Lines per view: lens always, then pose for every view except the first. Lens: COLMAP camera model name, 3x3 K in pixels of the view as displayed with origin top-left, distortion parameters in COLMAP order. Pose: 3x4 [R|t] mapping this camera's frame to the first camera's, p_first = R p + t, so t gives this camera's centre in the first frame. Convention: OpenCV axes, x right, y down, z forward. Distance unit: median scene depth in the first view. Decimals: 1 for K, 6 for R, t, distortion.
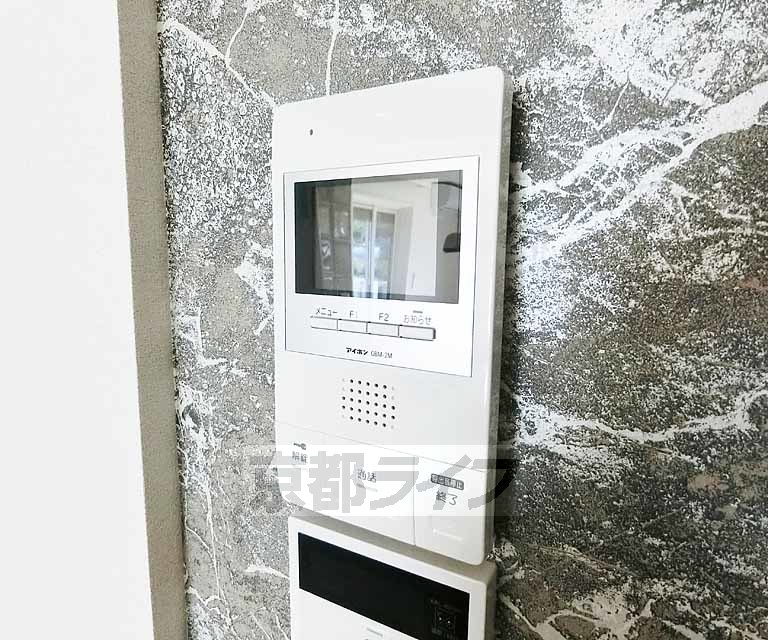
lens RADIAL K [[476.8, 0, 385.8], [0, 476.8, 321.8], [0, 0, 1]] dist [-0.009558, 0.000143]
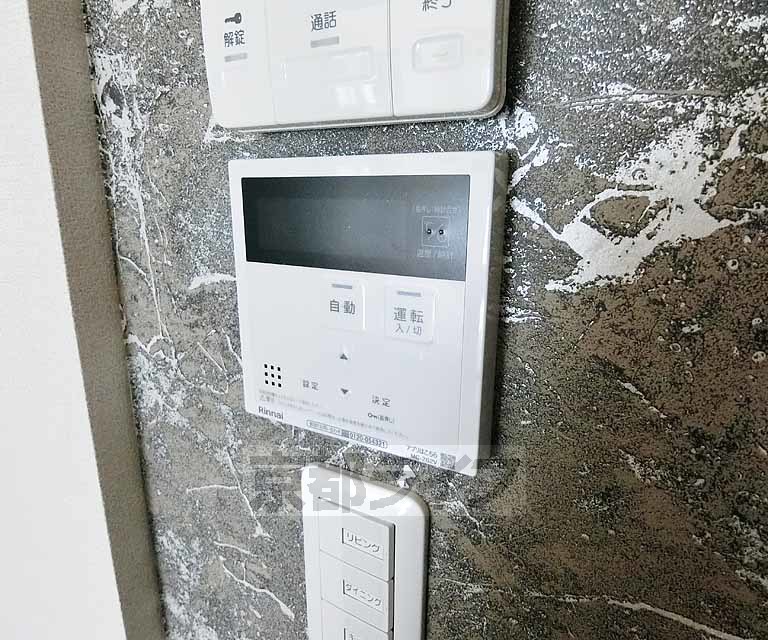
lens RADIAL K [[476.8, 0, 382.4], [0, 476.8, 316.5], [0, 0, 1]] dist [-0.009558, 0.000143]
pose [[0.999952, -0.007988, 0.005613, 0.027666], [0.007382, 0.994875, 0.100840, 0.493536], [-0.006390, -0.100793, 0.994887, 0.192266]]
